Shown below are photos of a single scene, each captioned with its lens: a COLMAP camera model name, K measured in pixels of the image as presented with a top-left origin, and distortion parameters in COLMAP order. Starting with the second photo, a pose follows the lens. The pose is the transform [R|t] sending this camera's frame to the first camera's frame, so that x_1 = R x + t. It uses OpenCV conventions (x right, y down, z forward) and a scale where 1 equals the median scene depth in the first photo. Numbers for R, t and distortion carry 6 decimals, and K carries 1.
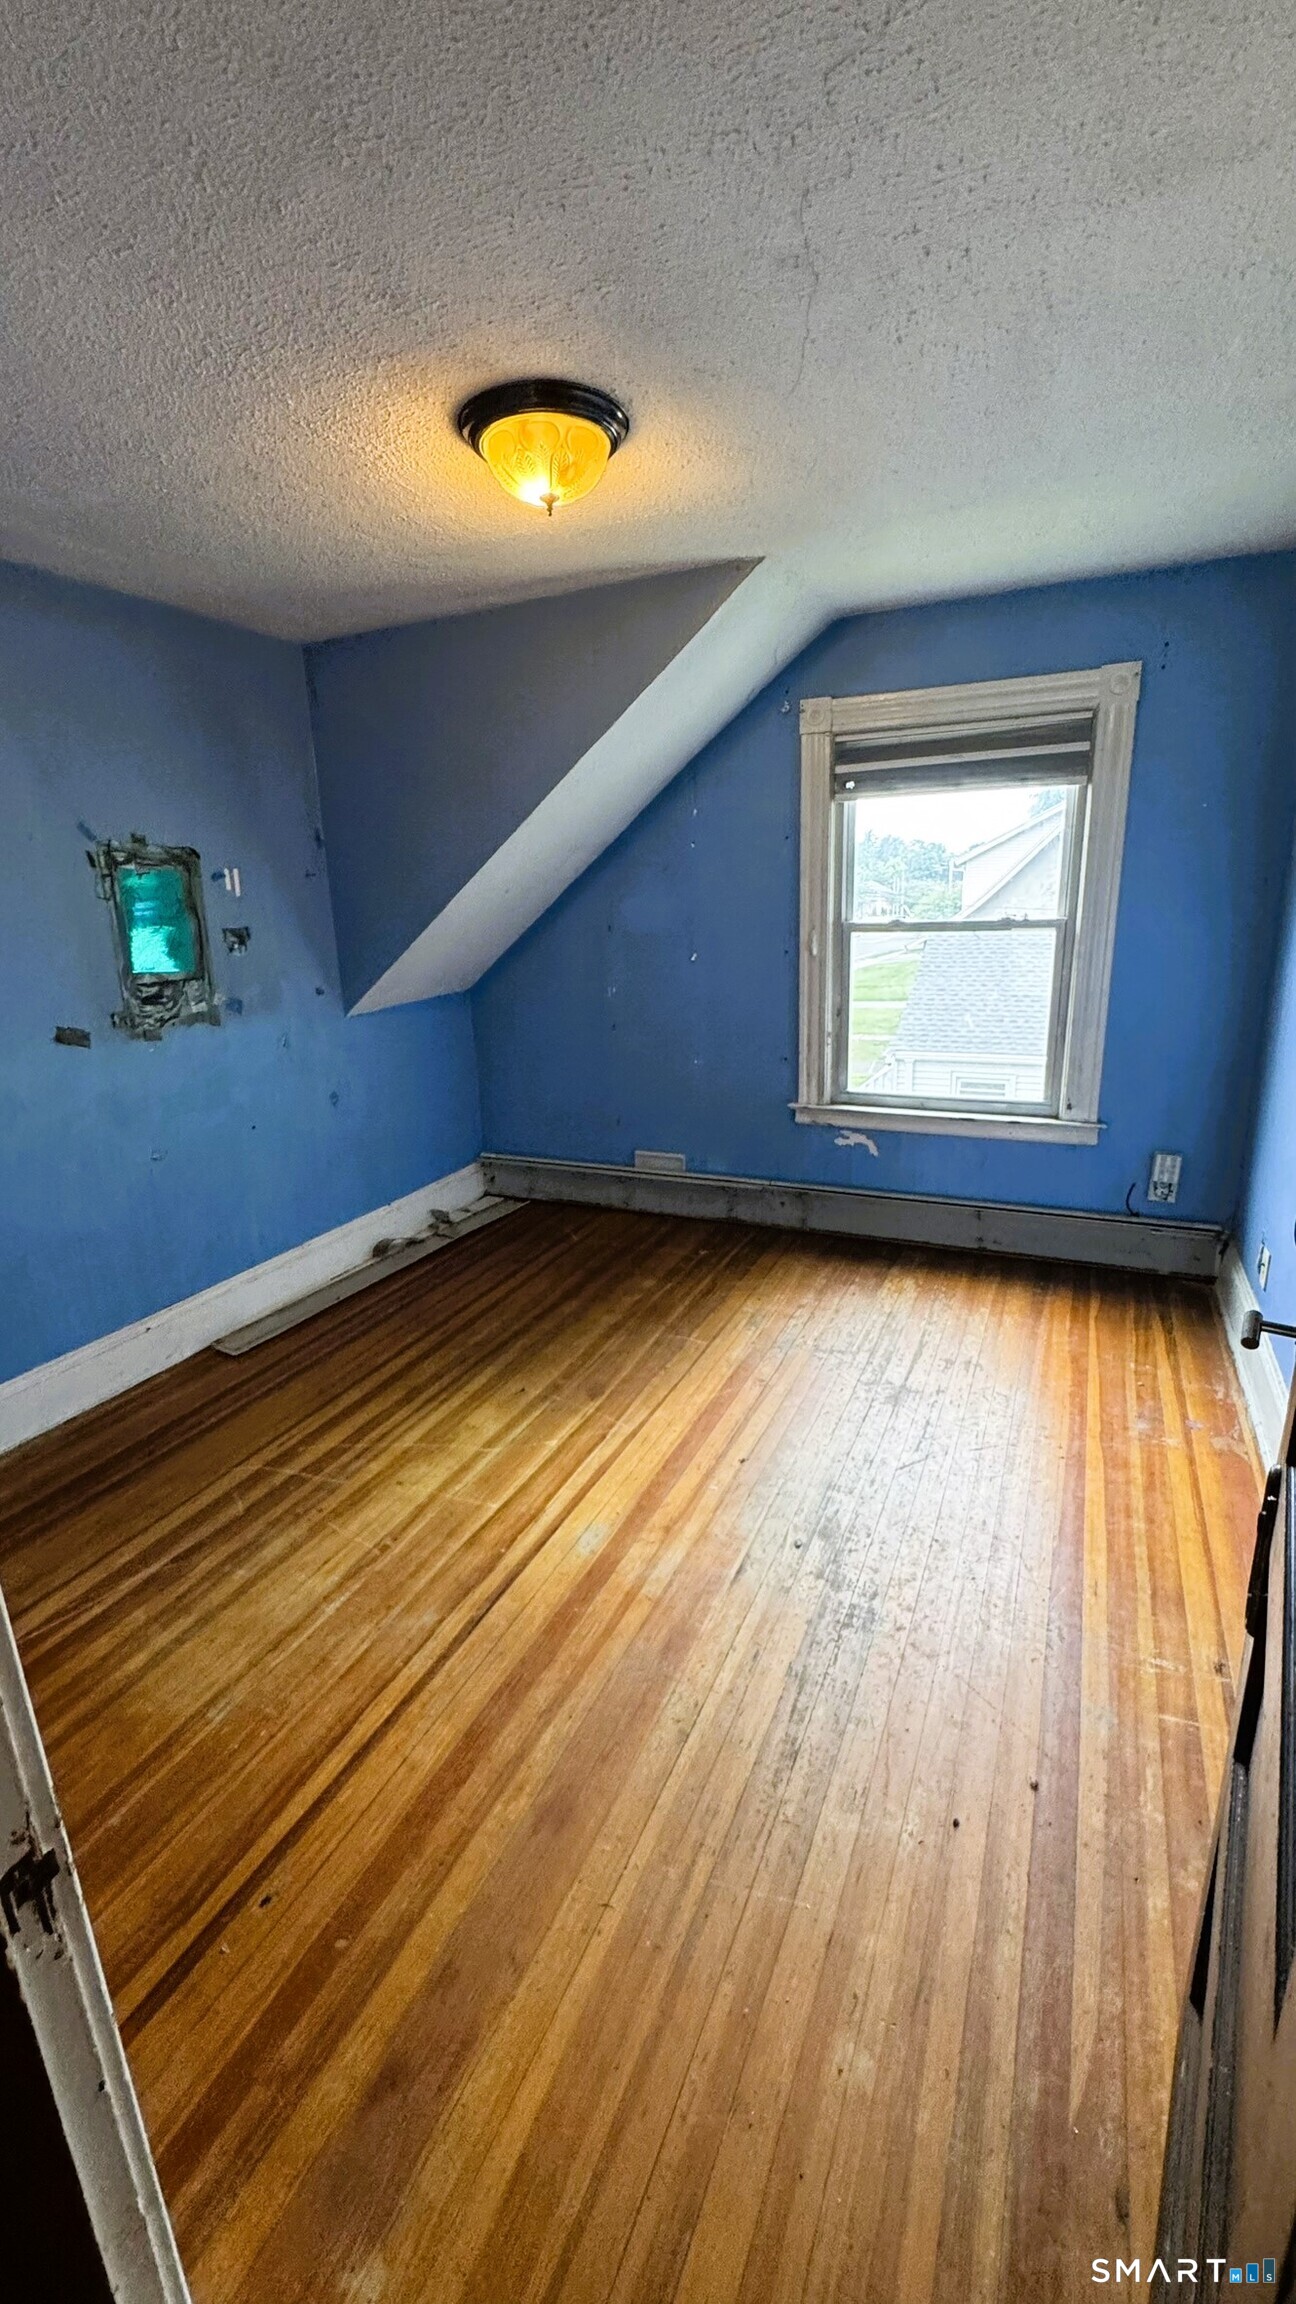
lens RADIAL K [[925.5, 0, 644.9], [0, 925.5, 1149.6], [0, 0, 1]] dist [-0.005181, 0.000710]
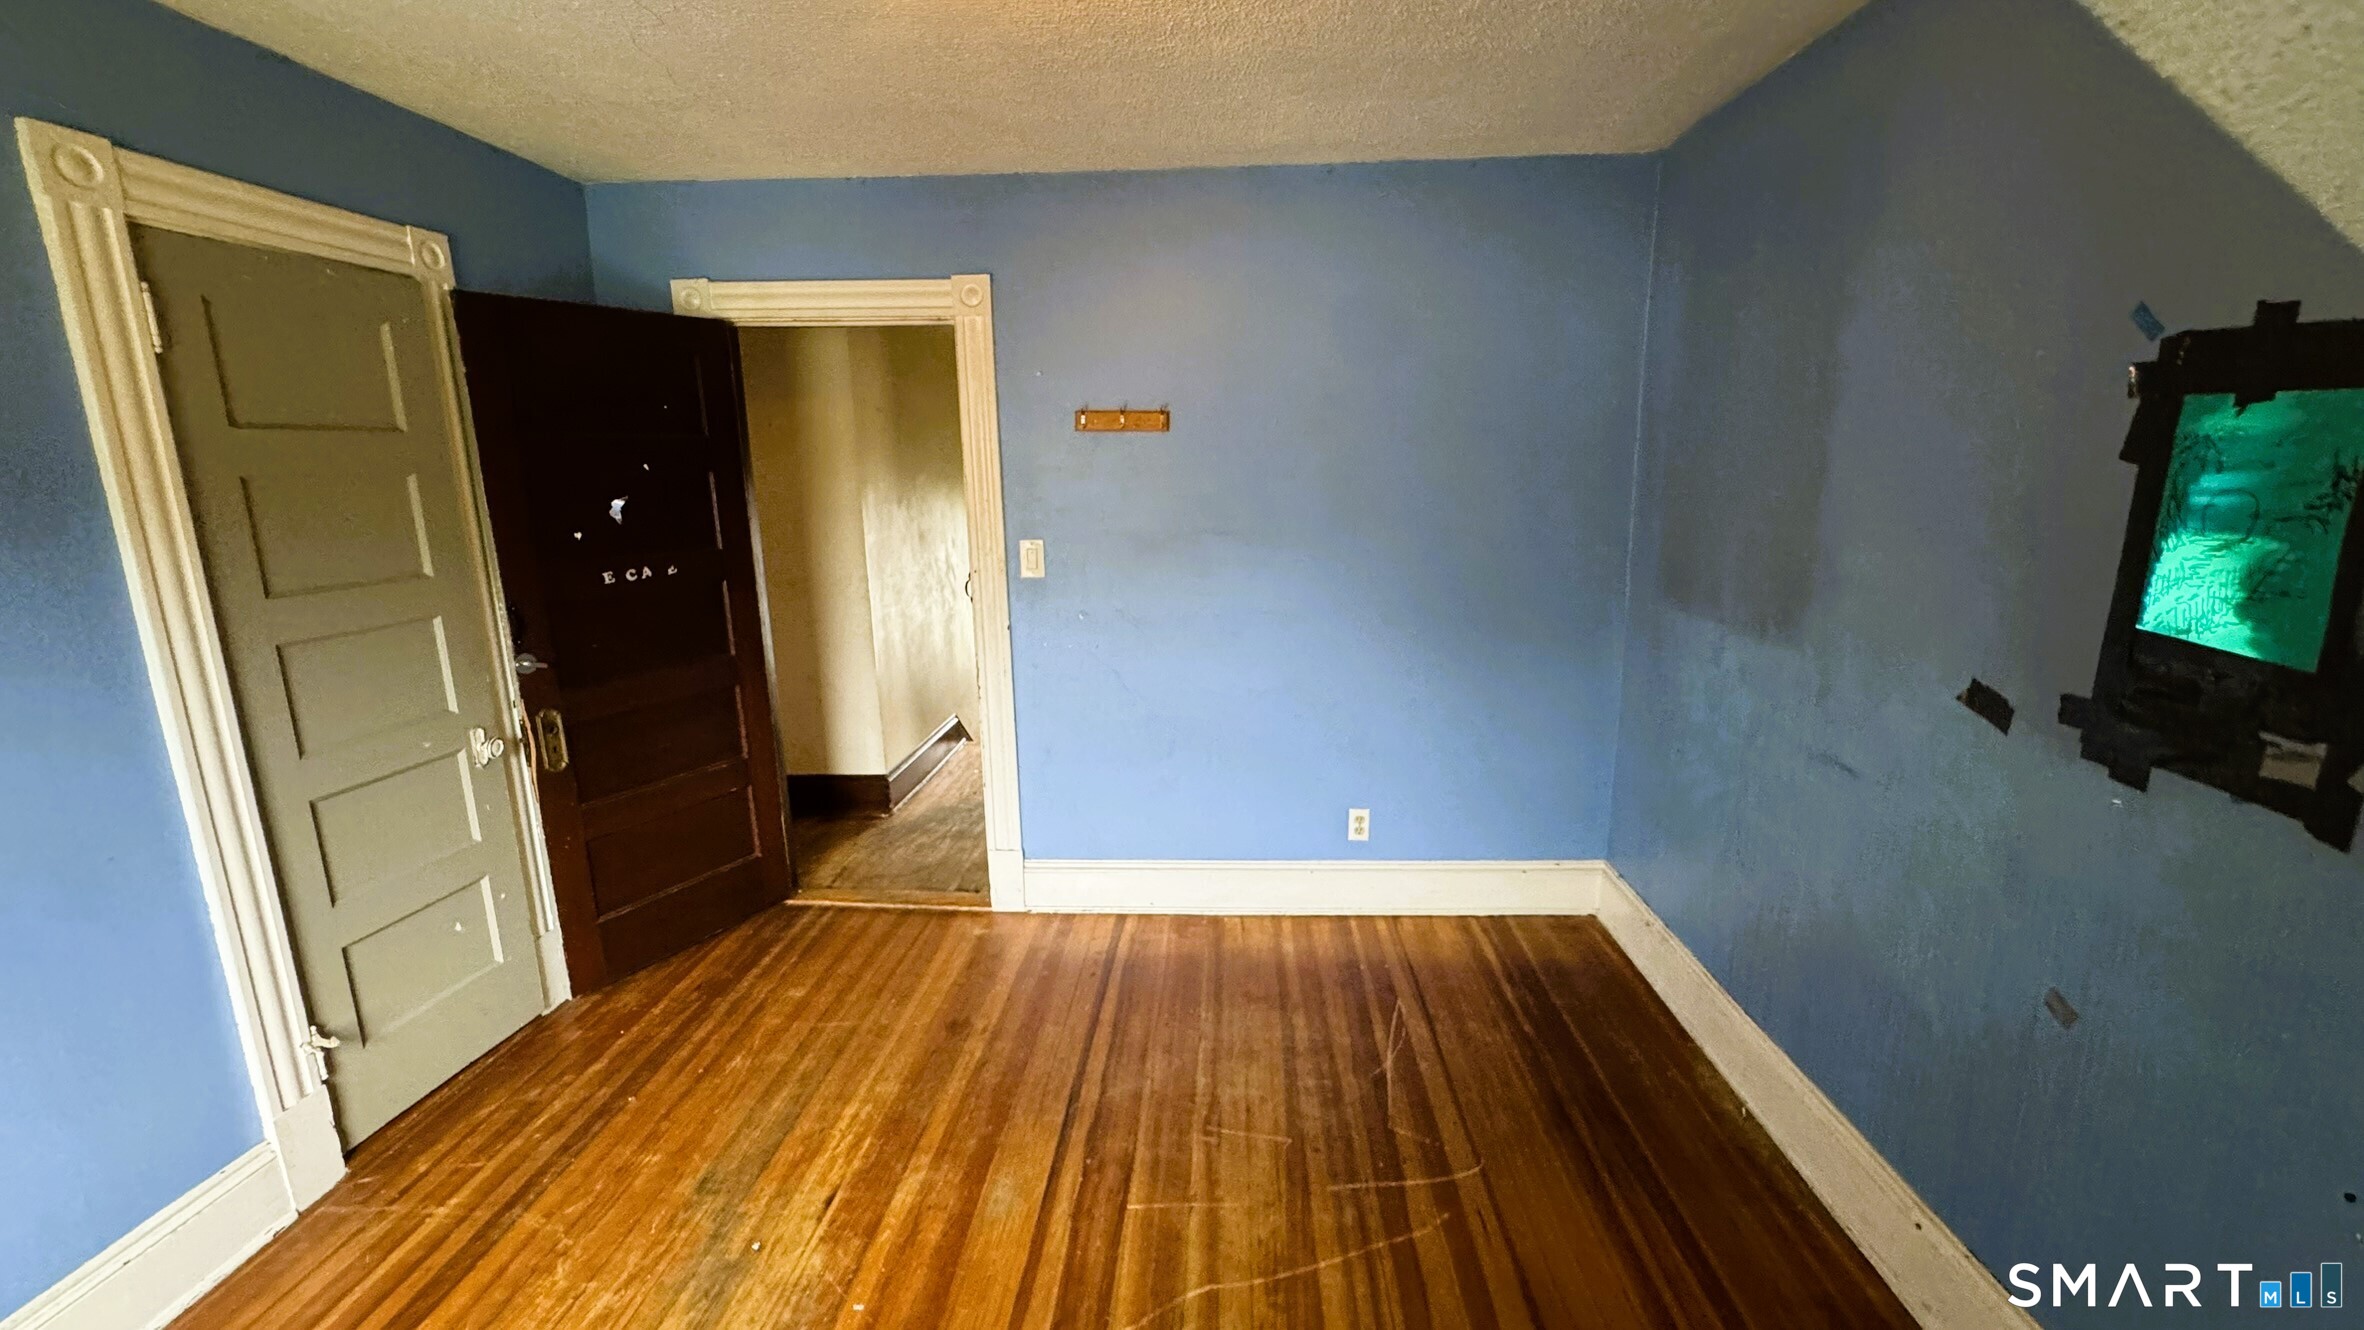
lens RADIAL K [[949.6, 0, 1179.2], [0, 949.6, 664.4], [0, 0, 1]] dist [-0.005181, 0.000710]
pose [[-0.924281, 0.124230, -0.360932, 0.040589], [-0.056948, 0.890097, 0.452199, -0.376318], [0.377441, 0.438513, -0.815625, 1.276042]]
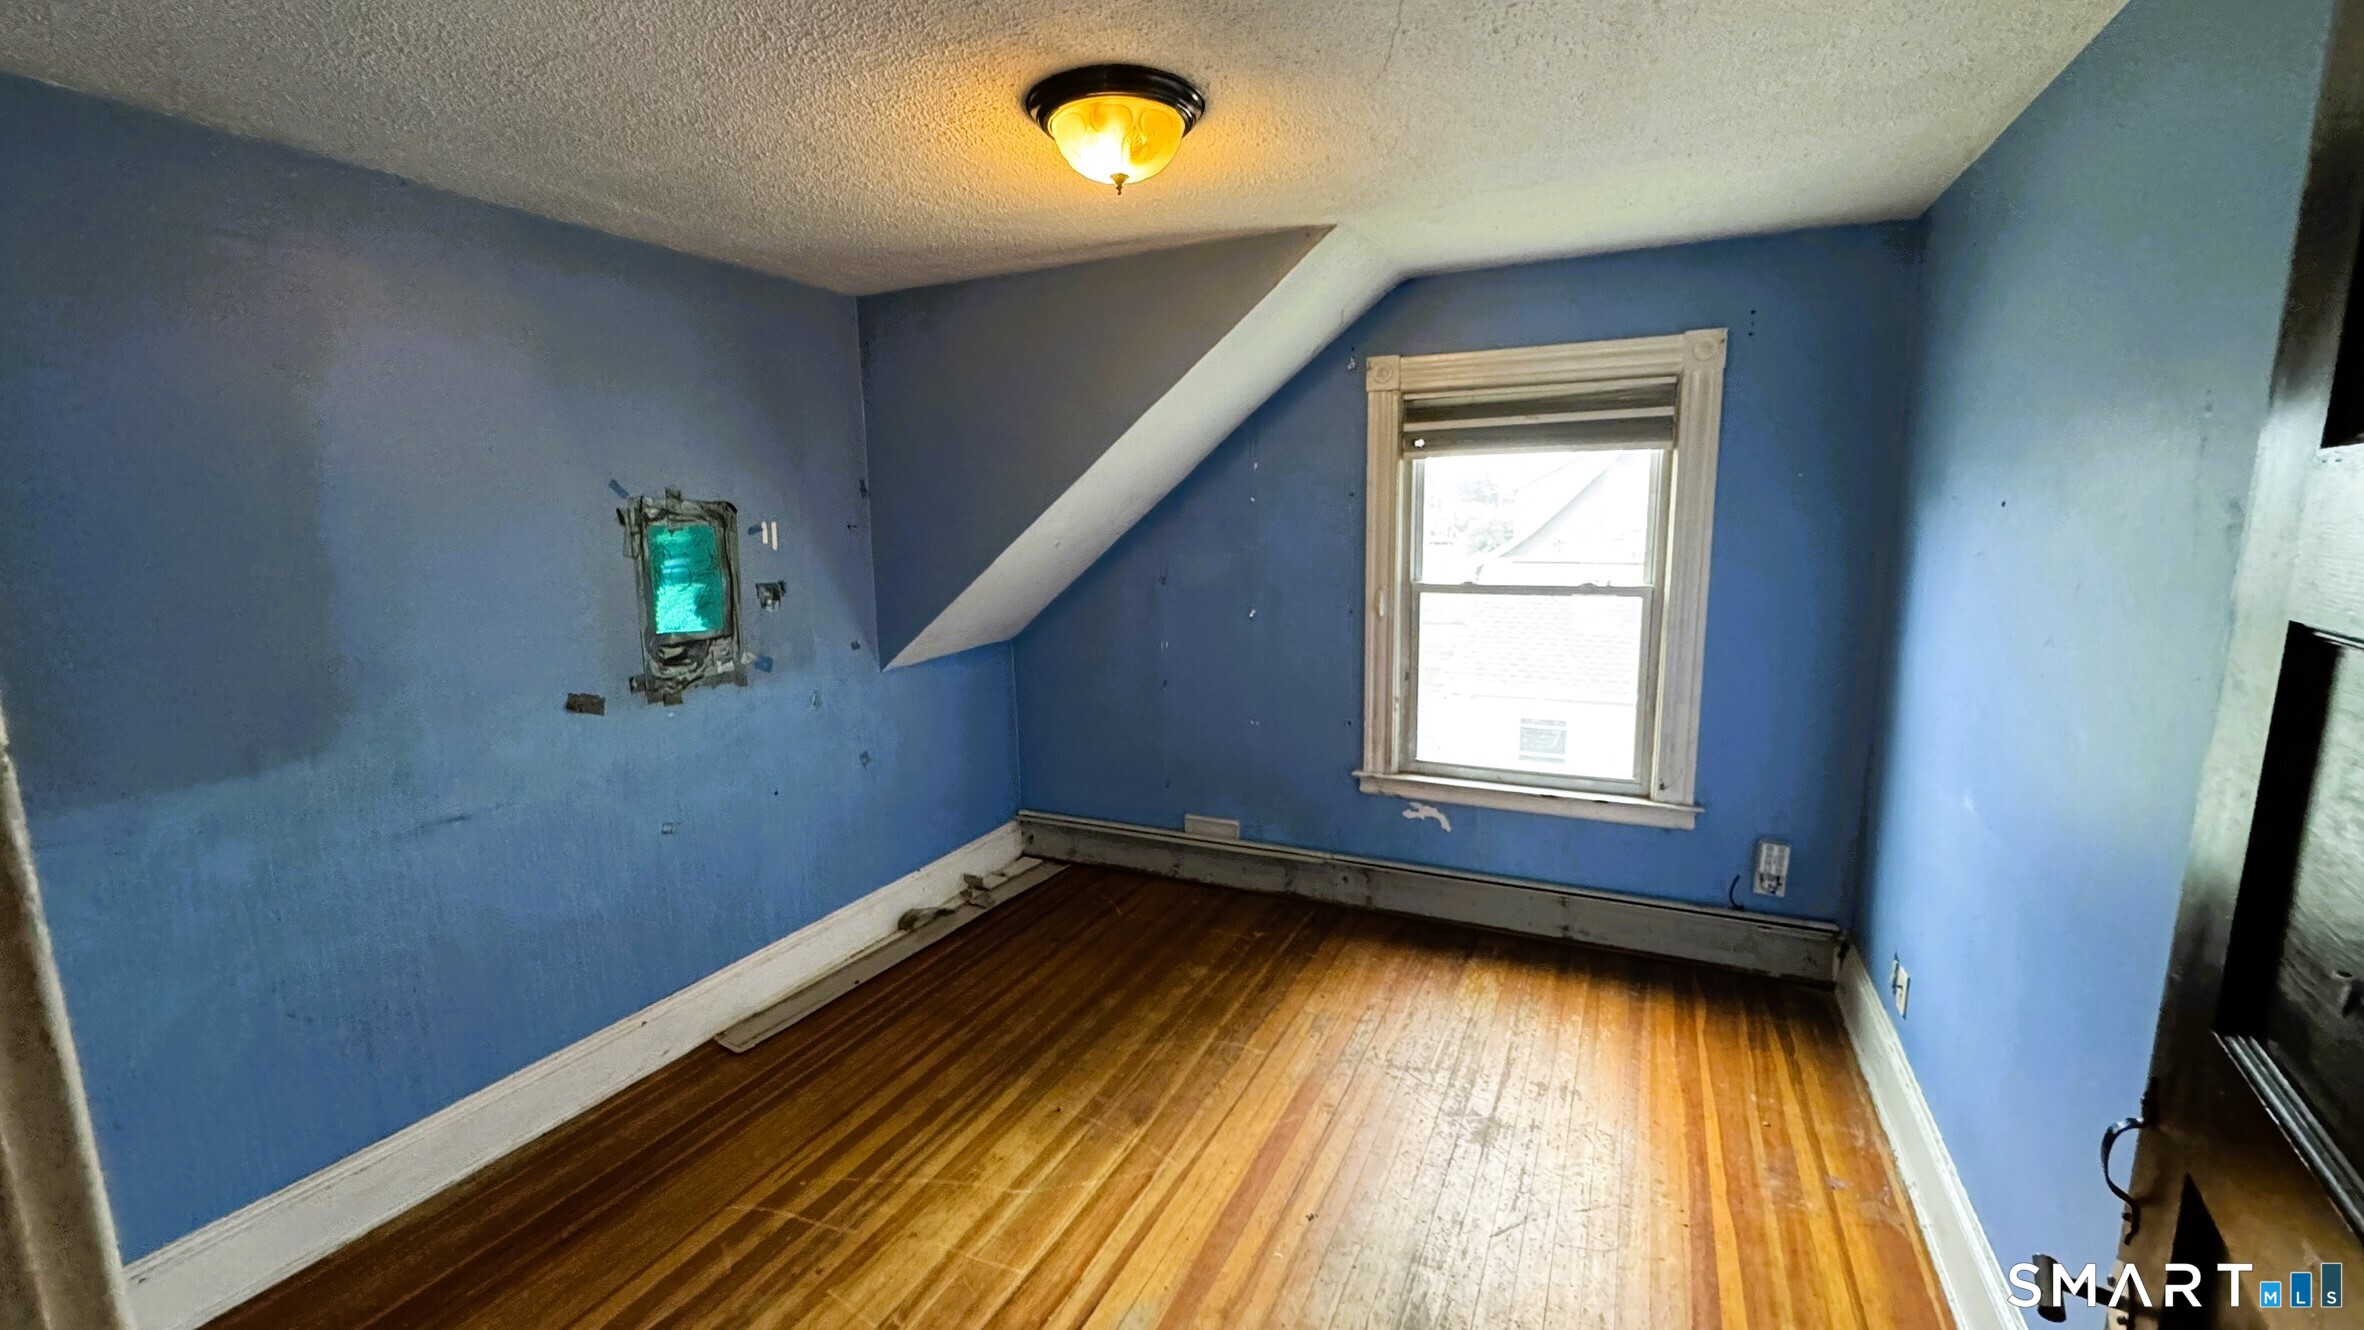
lens RADIAL K [[949.6, 0, 1176.0], [0, 949.6, 666.1], [0, 0, 1]] dist [-0.005181, 0.000710]
pose [[0.999754, 0.017584, -0.013481, -0.015639], [-0.018937, 0.993992, -0.107803, -0.068532], [0.011504, 0.108031, 0.994081, 0.057967]]
